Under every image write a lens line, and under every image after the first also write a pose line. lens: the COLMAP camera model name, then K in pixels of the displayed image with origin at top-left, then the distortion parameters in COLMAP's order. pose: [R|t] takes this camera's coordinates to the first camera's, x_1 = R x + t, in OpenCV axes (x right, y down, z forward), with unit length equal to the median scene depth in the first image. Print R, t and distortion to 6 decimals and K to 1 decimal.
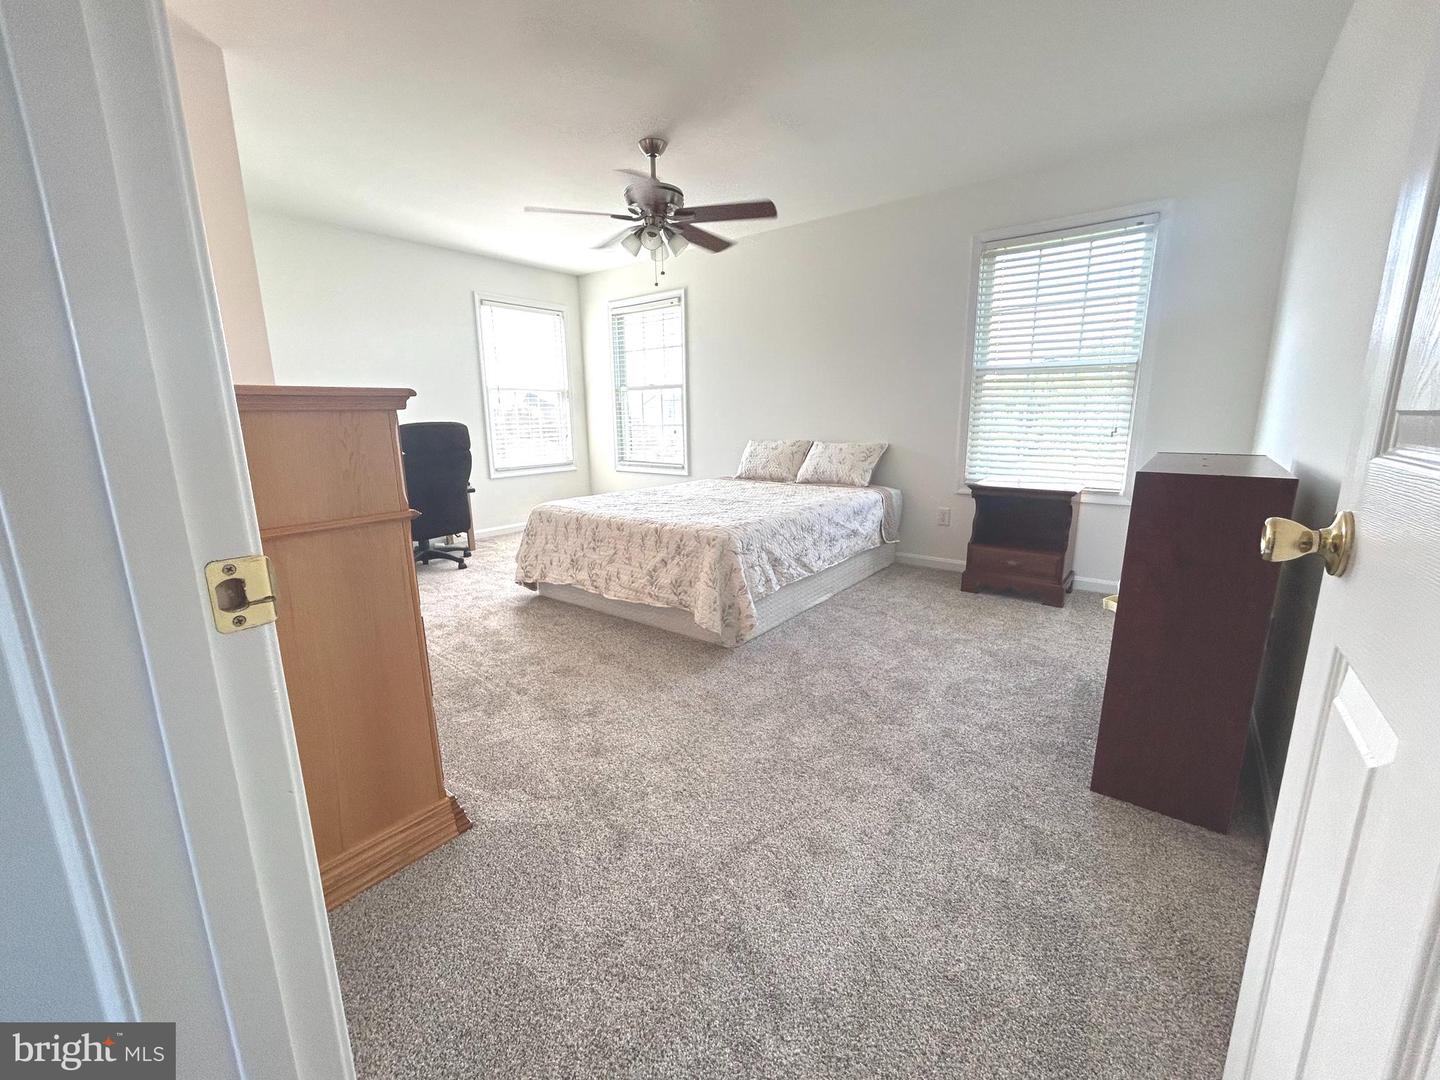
lens RADIAL K [[583.0, 0, 722.4], [0, 583.0, 547.5], [0, 0, 1]] dist [0.000897, 0.000821]
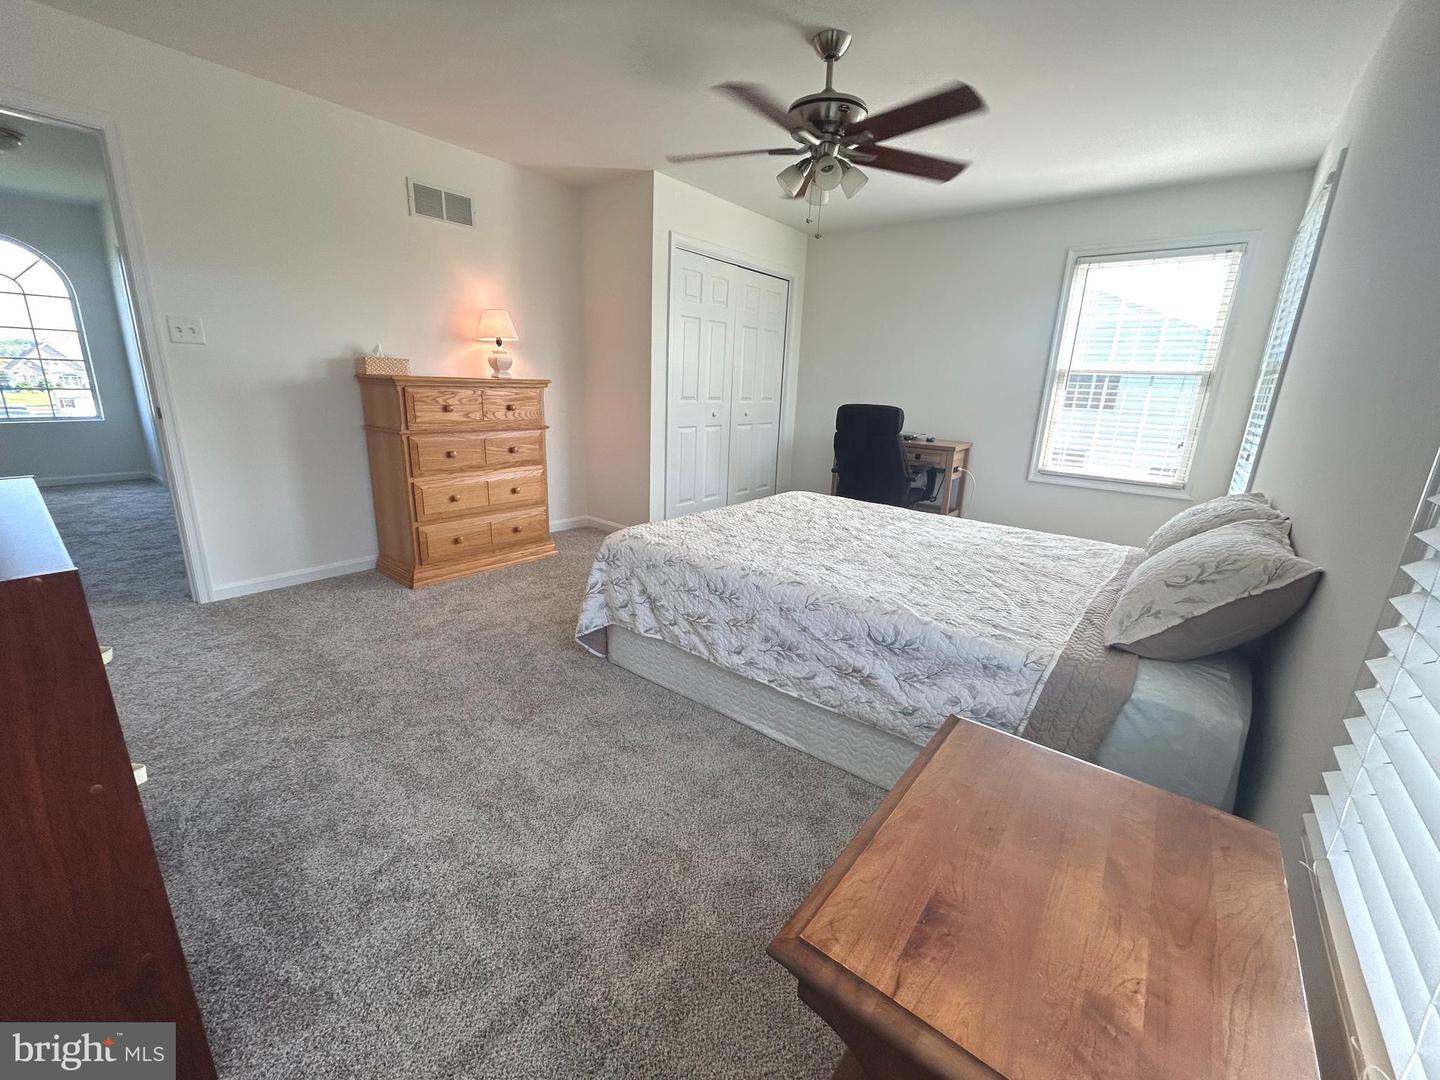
lens RADIAL K [[583.0, 0, 721.7], [0, 583.0, 526.9], [0, 0, 1]] dist [0.000897, 0.000821]
pose [[-0.019305, 0.248864, -0.968346, 0.762726], [-0.254127, 0.935497, 0.245489, -0.263645], [0.966978, 0.250822, 0.045183, 0.959744]]
